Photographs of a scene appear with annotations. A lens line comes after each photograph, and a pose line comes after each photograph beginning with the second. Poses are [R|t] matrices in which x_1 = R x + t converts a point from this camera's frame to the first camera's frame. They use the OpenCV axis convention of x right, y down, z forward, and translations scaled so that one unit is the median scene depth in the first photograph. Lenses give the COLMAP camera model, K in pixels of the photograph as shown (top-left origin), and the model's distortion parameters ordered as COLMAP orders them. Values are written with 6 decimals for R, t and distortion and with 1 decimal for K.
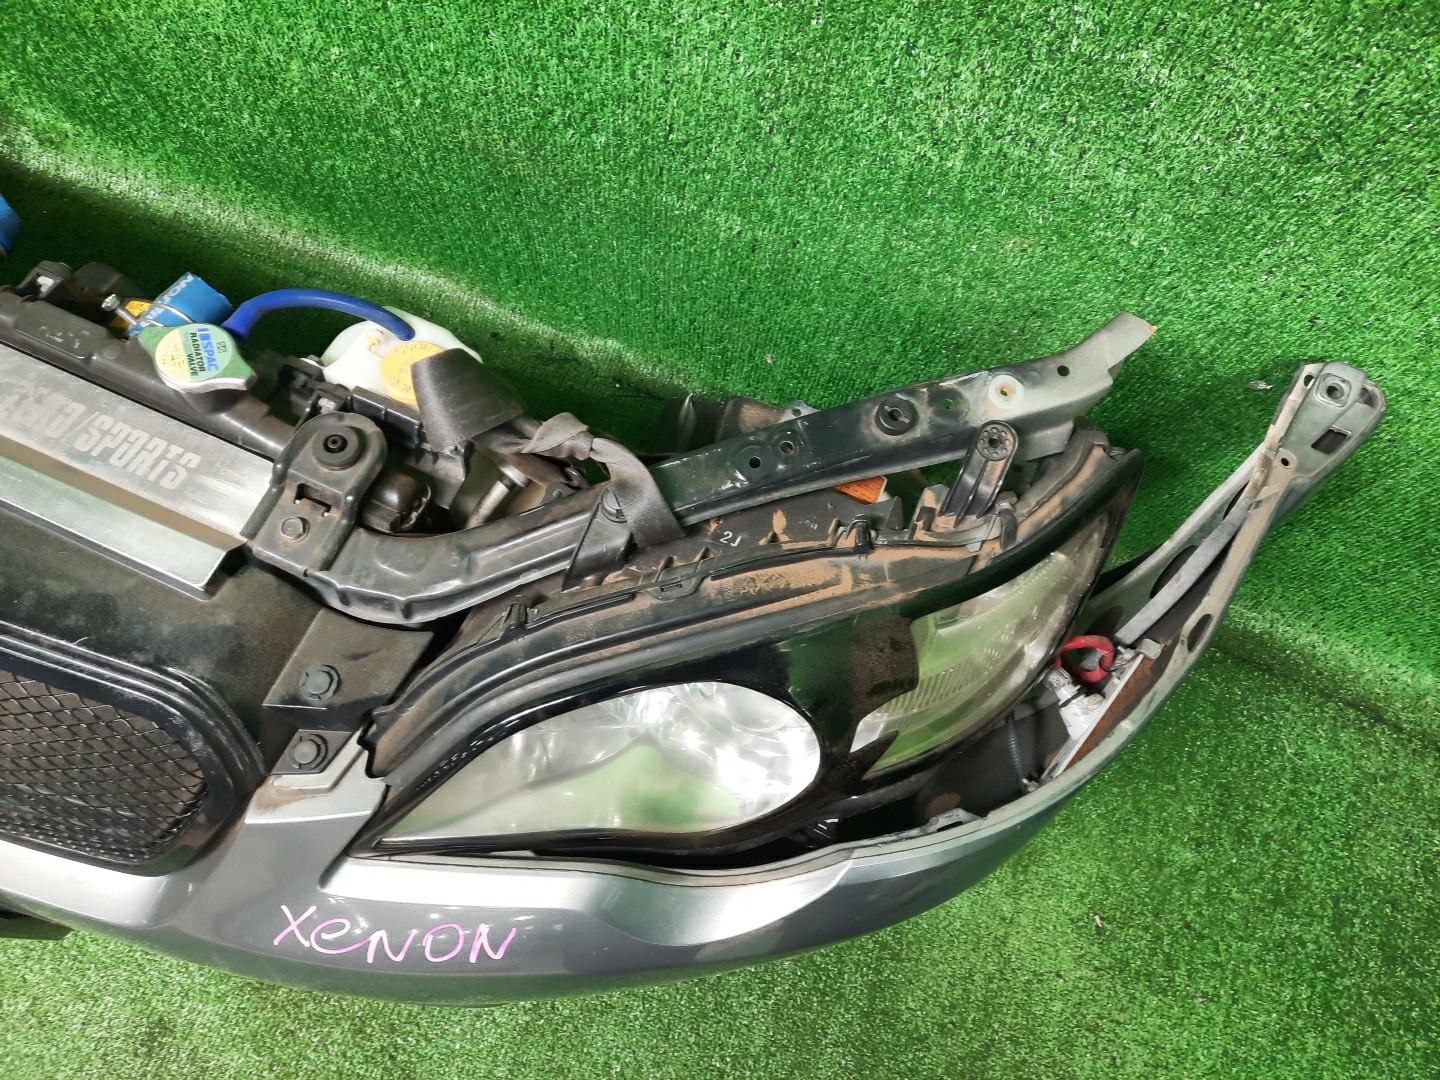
lens RADIAL K [[1037.7, 0, 720.0], [0, 1037.7, 540.0], [0, 0, 1]] dist [0.061113, -0.045619]
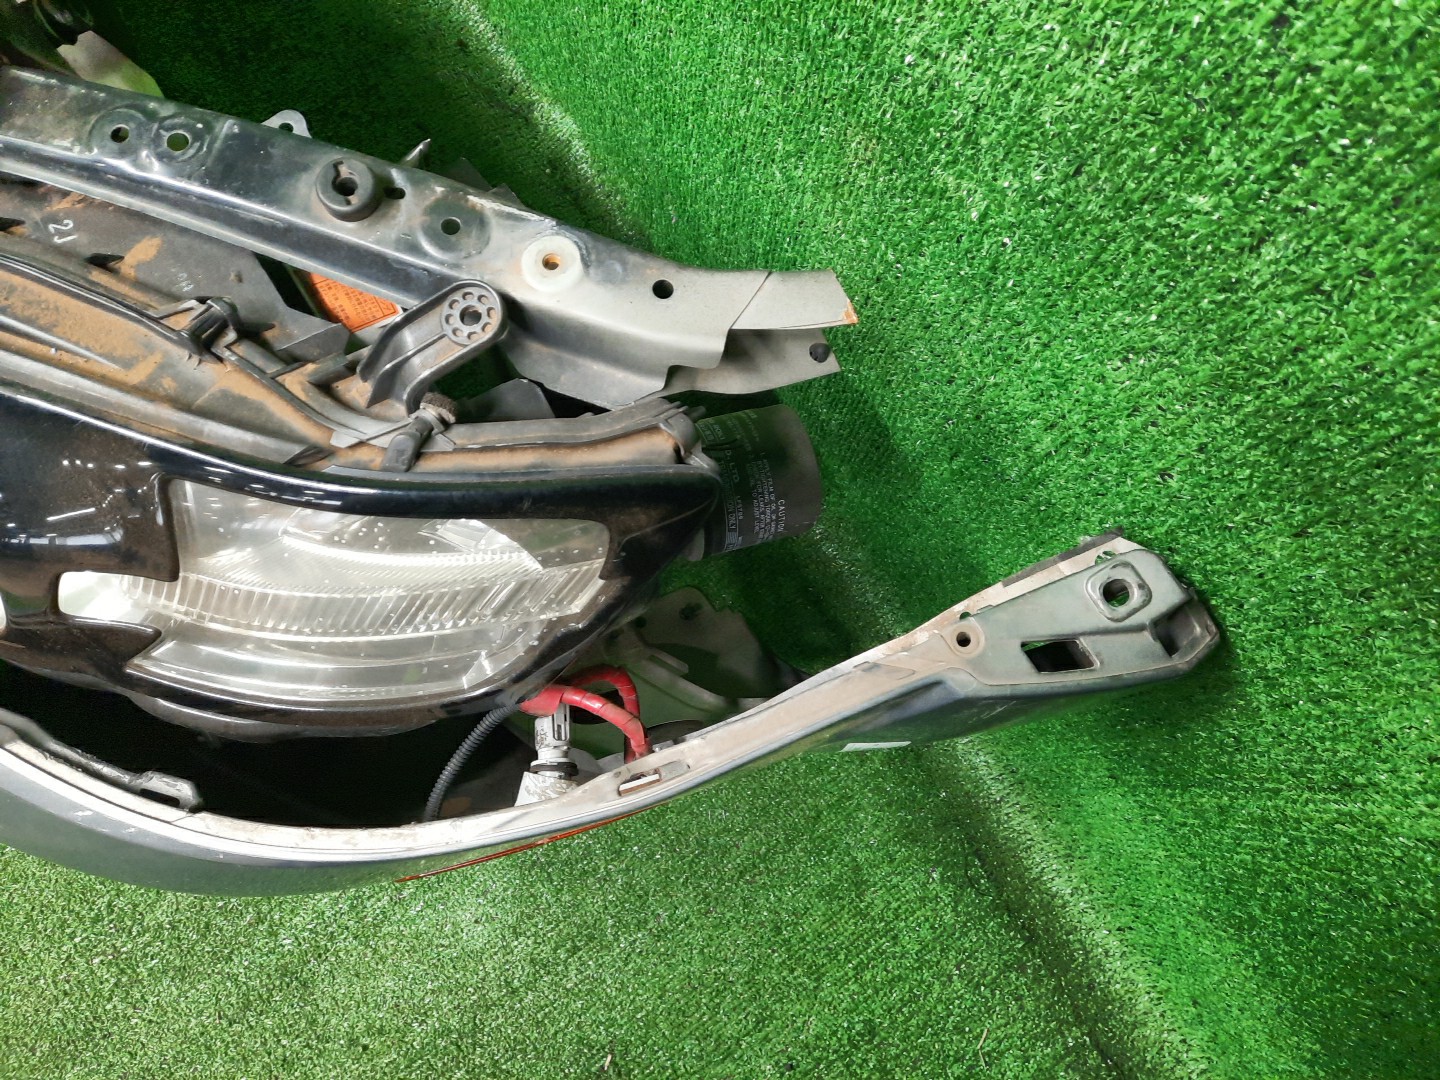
lens RADIAL K [[1037.7, 0, 720.0], [0, 1037.7, 540.0], [0, 0, 1]] dist [0.061113, -0.045619]
pose [[0.821639, 0.543601, -0.171485, 0.482311], [-0.532067, 0.839344, 0.111386, -0.111896], [0.204484, -0.000277, 0.978870, 0.375220]]
